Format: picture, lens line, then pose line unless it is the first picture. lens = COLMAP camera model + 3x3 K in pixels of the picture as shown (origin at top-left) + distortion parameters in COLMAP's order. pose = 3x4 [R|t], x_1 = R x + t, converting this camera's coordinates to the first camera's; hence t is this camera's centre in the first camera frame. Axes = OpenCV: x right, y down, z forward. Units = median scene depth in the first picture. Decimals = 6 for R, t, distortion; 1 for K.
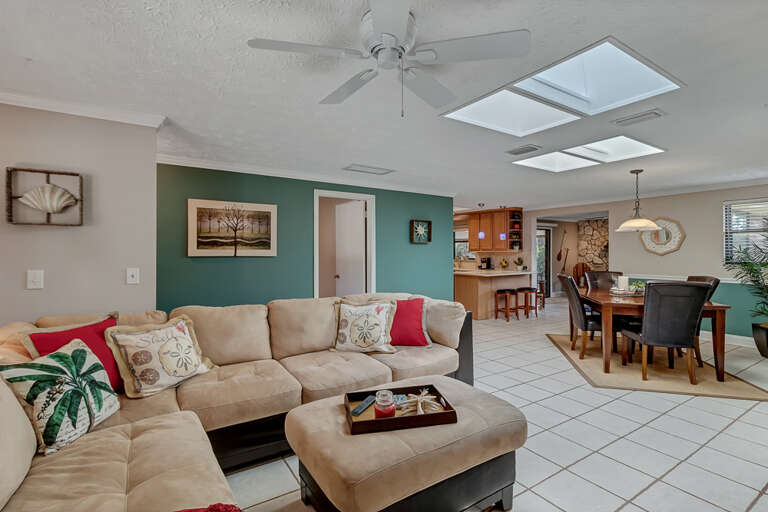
lens RADIAL K [[364.7, 0, 355.3], [0, 364.7, 253.2], [0, 0, 1]] dist [0.009535, 0.000048]
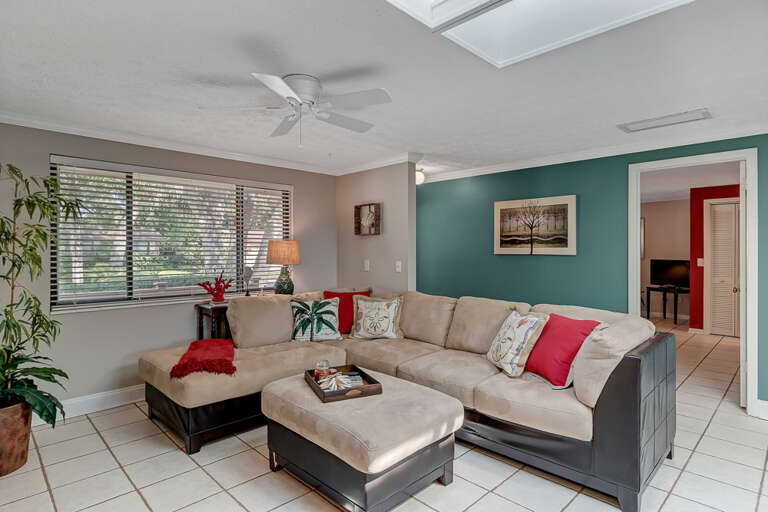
lens RADIAL K [[402.5, 0, 384.0], [0, 402.5, 252.2], [0, 0, 1]] dist [0.004727, 0.001126]
pose [[0.240573, 0.006429, -0.970610, 0.629251], [-0.002460, 0.999979, 0.006014, -0.003243], [0.970628, 0.000941, 0.240584, 0.367031]]
